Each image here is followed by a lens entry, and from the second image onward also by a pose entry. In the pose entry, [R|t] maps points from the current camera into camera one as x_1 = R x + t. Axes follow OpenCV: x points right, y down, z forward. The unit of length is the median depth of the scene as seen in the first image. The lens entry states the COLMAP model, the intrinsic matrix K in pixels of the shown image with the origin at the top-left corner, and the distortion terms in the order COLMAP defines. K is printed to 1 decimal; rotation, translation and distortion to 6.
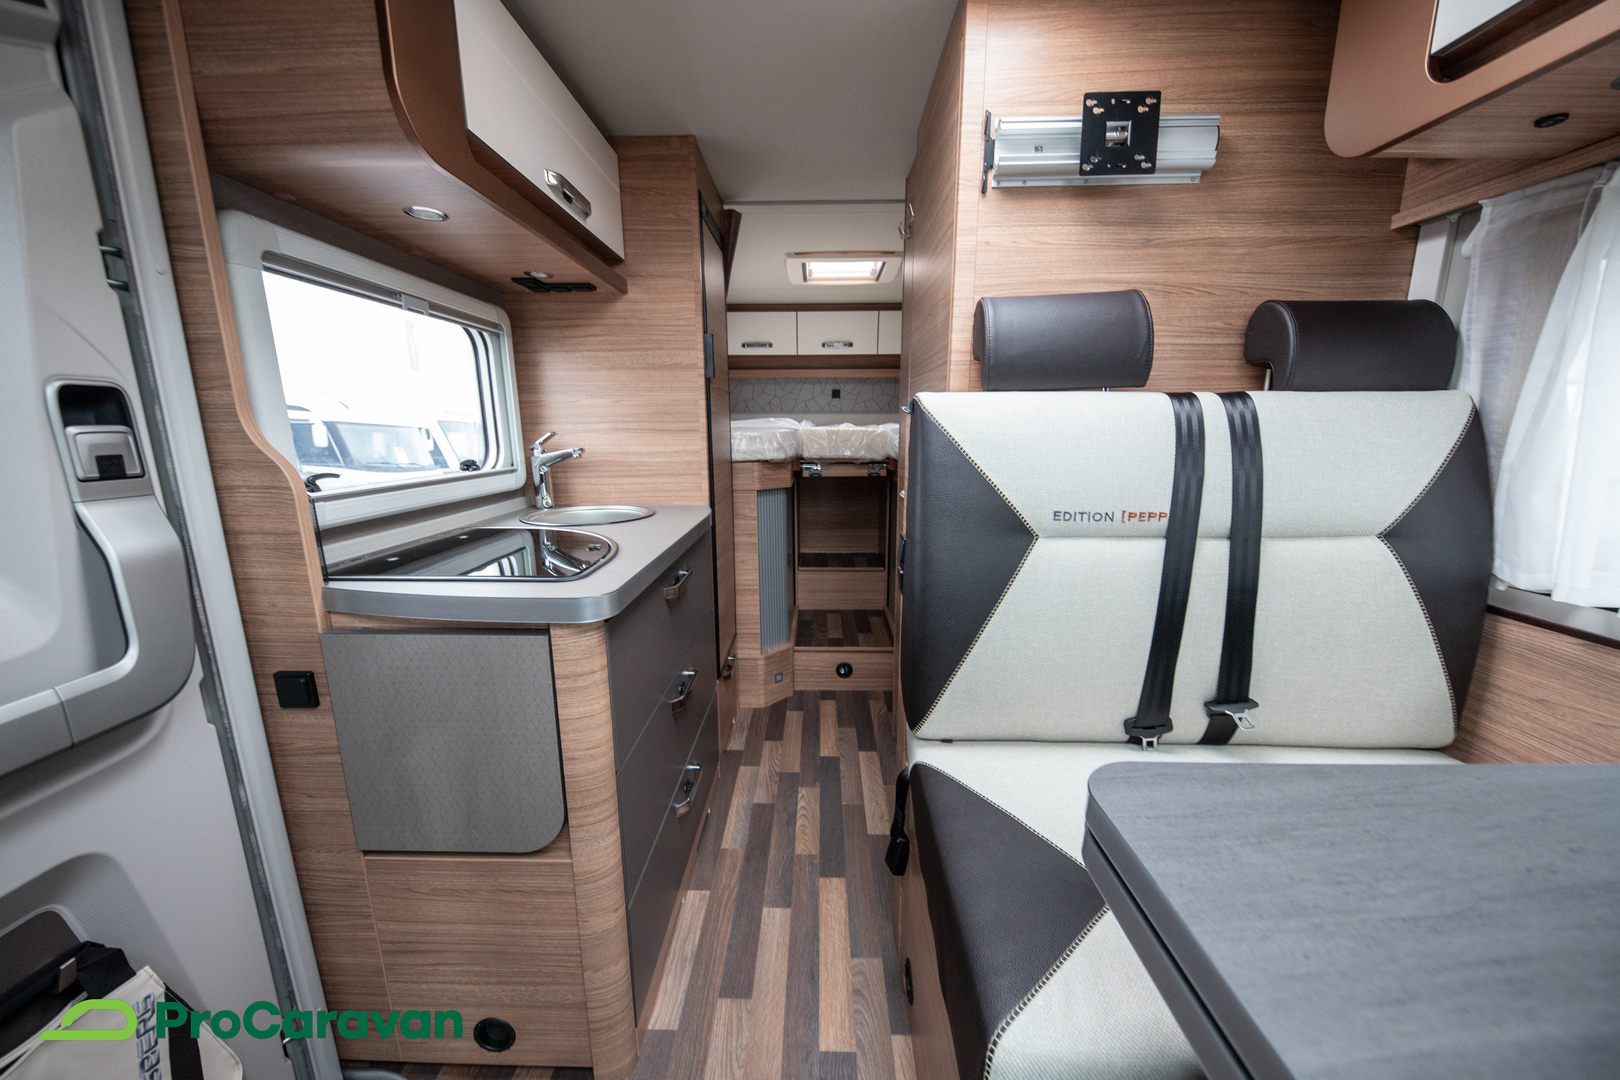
lens RADIAL K [[597.4, 0, 810.0], [0, 597.4, 540.0], [0, 0, 1]] dist [-0.000027, -0.000064]
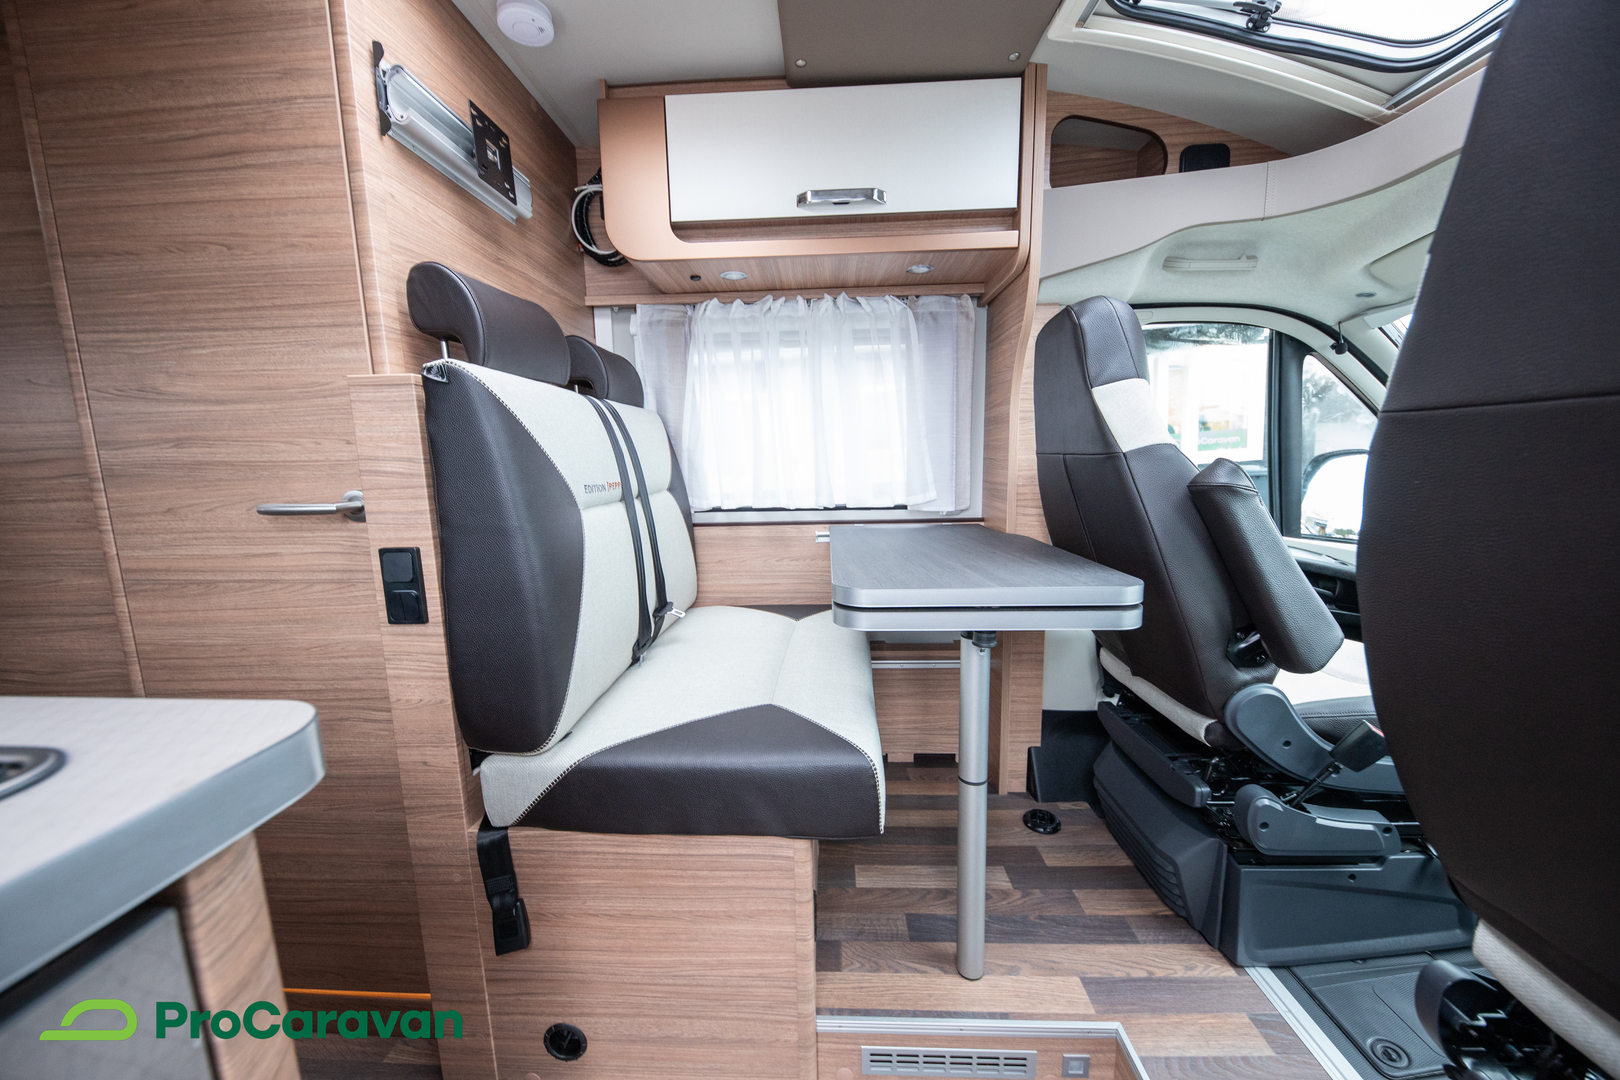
lens RADIAL K [[565.6, 0, 810.0], [0, 565.6, 540.0], [0, 0, 1]] dist [-0.000147, 0.000006]
pose [[0.021210, -0.146168, 0.989032, -0.628472], [0.215941, 0.966574, 0.138218, -0.002240], [-0.976176, 0.210641, 0.052065, 0.524974]]
